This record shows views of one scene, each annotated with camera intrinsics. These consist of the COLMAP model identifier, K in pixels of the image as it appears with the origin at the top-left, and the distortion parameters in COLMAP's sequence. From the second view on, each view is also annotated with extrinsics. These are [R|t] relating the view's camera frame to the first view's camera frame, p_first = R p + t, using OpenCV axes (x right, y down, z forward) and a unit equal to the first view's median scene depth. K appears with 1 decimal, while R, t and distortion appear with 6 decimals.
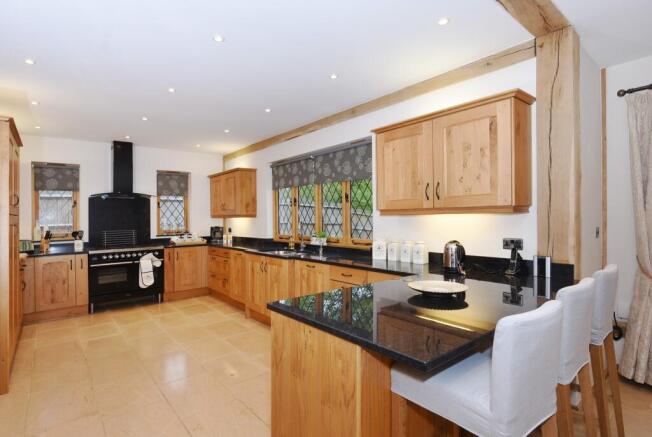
lens RADIAL K [[337.2, 0, 325.8], [0, 337.2, 218.0], [0, 0, 1]] dist [0.006978, -0.000053]
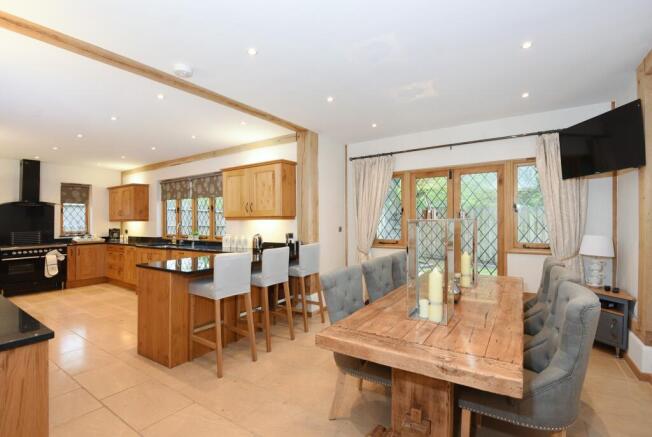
lens RADIAL K [[298.4, 0, 327.9], [0, 298.4, 213.3], [0, 0, 1]] dist [-0.040184, -0.000902]
pose [[0.952105, 0.007422, 0.305681, 0.122464], [0.000181, 0.999691, -0.024837, -0.004345], [-0.305771, 0.023703, 0.951810, -0.337319]]
